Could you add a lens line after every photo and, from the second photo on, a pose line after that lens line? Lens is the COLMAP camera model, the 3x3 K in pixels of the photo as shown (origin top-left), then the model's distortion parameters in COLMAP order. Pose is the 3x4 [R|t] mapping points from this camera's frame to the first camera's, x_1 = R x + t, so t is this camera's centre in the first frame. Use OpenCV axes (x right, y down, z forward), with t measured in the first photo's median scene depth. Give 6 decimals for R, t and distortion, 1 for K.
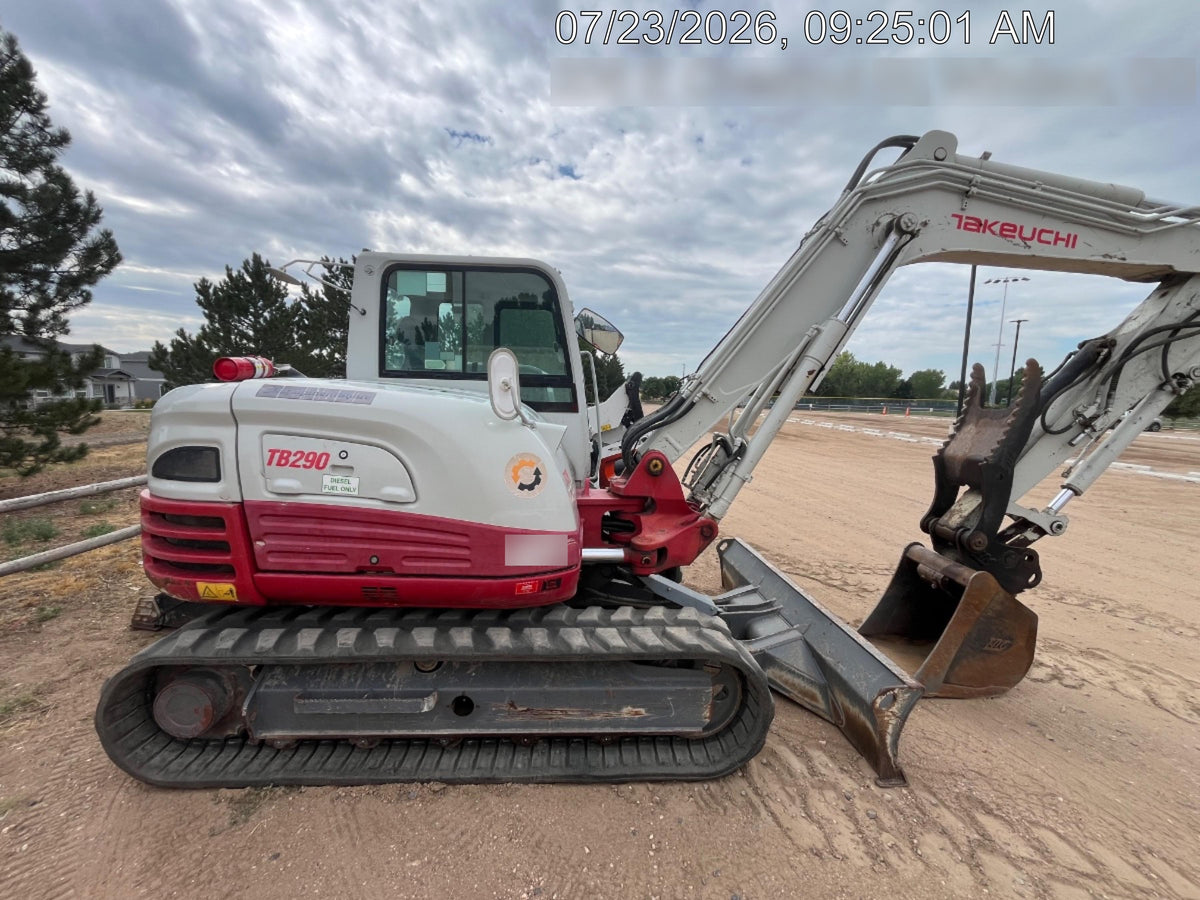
lens RADIAL K [[492.0, 0, 600.0], [0, 492.0, 450.0], [0, 0, 1]] dist [-0.000059, -0.001054]
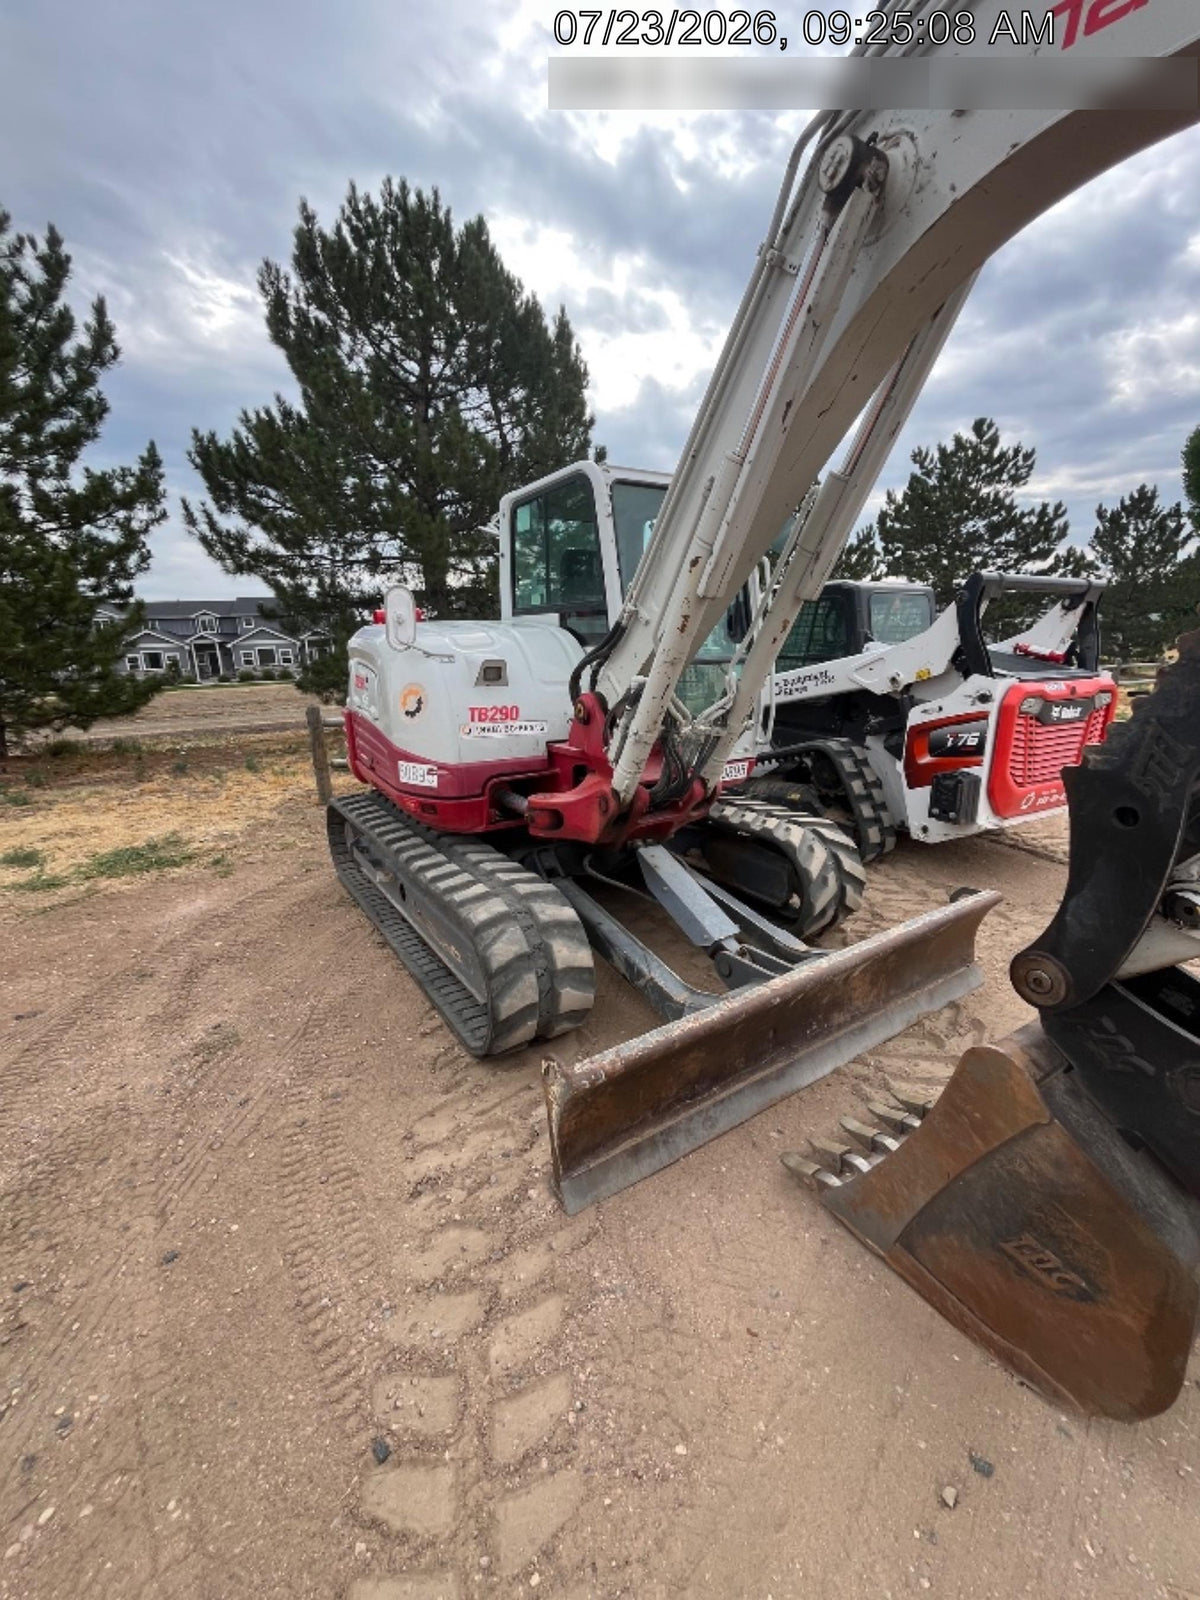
lens RADIAL K [[656.0, 0, 598.8], [0, 656.0, 797.8], [0, 0, 1]] dist [-0.000059, -0.001054]
pose [[0.492967, 0.171297, -0.853019, 1.328965], [-0.062224, 0.984858, 0.161812, -0.002567], [0.867820, -0.026689, 0.496161, 0.634376]]
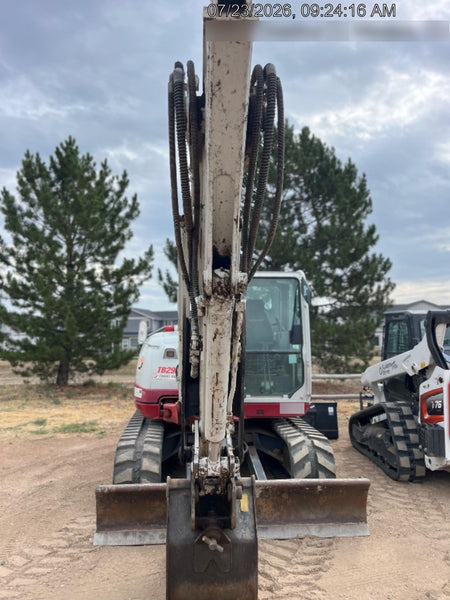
lens RADIAL K [[467.9, 0, 225.0], [0, 467.9, 300.0], [0, 0, 1]] dist [0.063206, -0.099855]
pose [[0.024898, -0.100000, -0.994676, 2.531275], [-0.107806, 0.988913, -0.102119, -0.085212], [0.993860, 0.109774, 0.013841, 1.396653]]
